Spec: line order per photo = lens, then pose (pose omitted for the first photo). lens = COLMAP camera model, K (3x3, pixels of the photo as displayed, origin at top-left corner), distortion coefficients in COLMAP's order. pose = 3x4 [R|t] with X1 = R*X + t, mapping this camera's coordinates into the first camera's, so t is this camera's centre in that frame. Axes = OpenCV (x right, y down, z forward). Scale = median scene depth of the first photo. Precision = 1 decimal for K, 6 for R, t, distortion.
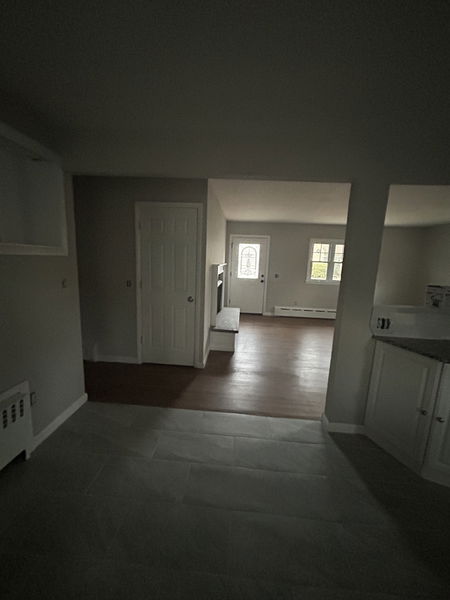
lens RADIAL K [[241.0, 0, 224.1], [0, 241.0, 299.1], [0, 0, 1]] dist [-0.001471, 0.001321]
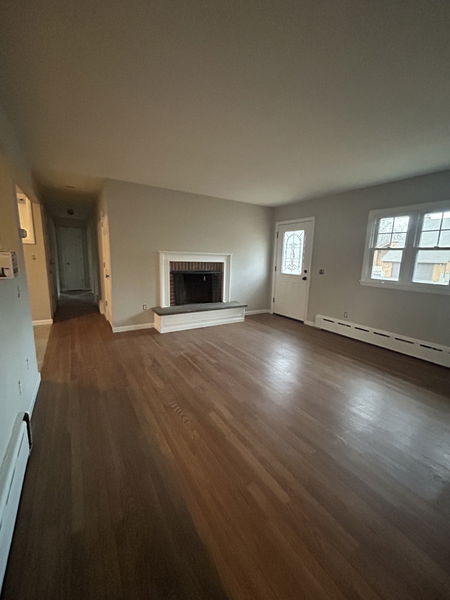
lens RADIAL K [[241.0, 0, 225.9], [0, 241.0, 299.6], [0, 0, 1]] dist [-0.001471, 0.001321]
pose [[0.590171, 0.120412, -0.798248, 0.633623], [-0.137569, 0.989351, 0.047529, -0.010225], [0.795470, 0.081764, 0.600451, 0.355004]]
